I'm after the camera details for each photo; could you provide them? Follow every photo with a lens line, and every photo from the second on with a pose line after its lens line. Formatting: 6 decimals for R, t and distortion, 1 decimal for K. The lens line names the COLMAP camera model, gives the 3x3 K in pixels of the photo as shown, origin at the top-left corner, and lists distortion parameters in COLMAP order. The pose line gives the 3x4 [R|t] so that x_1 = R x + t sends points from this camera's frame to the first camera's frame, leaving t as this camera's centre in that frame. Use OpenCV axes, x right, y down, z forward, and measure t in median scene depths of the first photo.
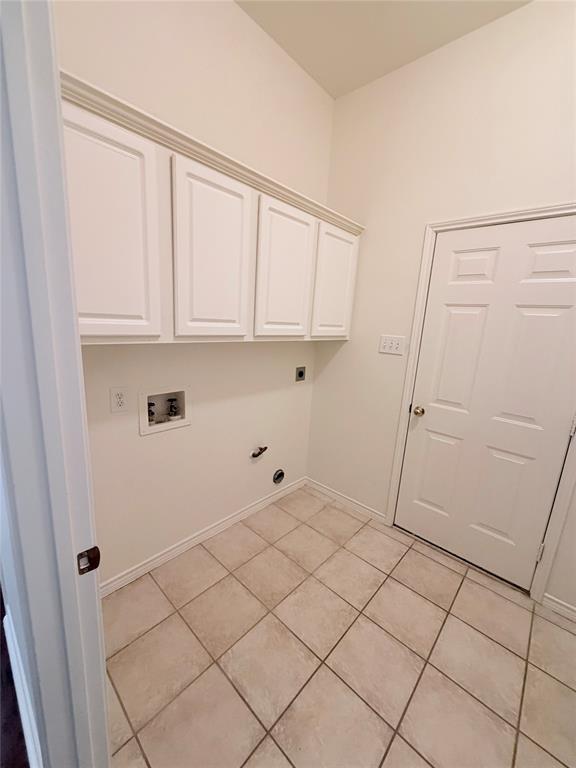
lens RADIAL K [[305.4, 0, 288.0], [0, 305.4, 384.0], [0, 0, 1]] dist [0.000345, 0.000100]
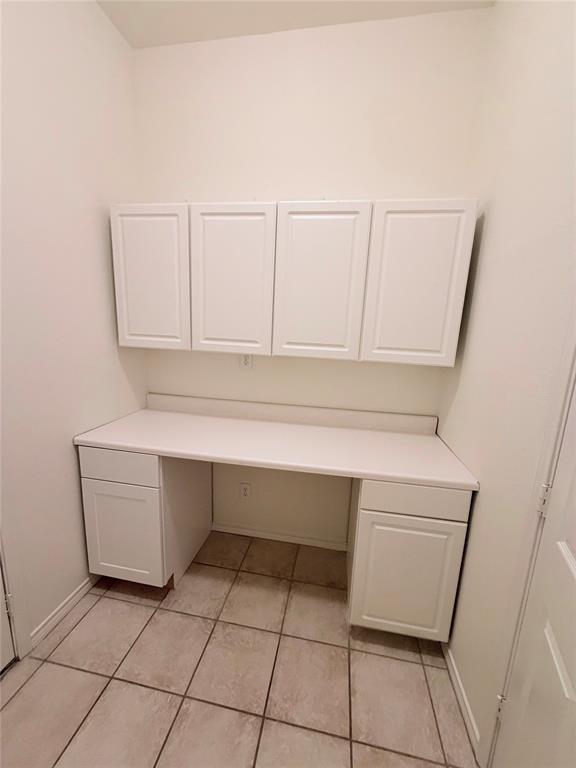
lens RADIAL K [[305.4, 0, 288.0], [0, 305.4, 384.0], [0, 0, 1]] dist [0.000345, 0.000100]
pose [[0.537823, 0.105075, -0.836484, 0.799422], [-0.189316, 0.981915, 0.001621, -0.106887], [0.821527, 0.157488, 0.547989, 0.664969]]
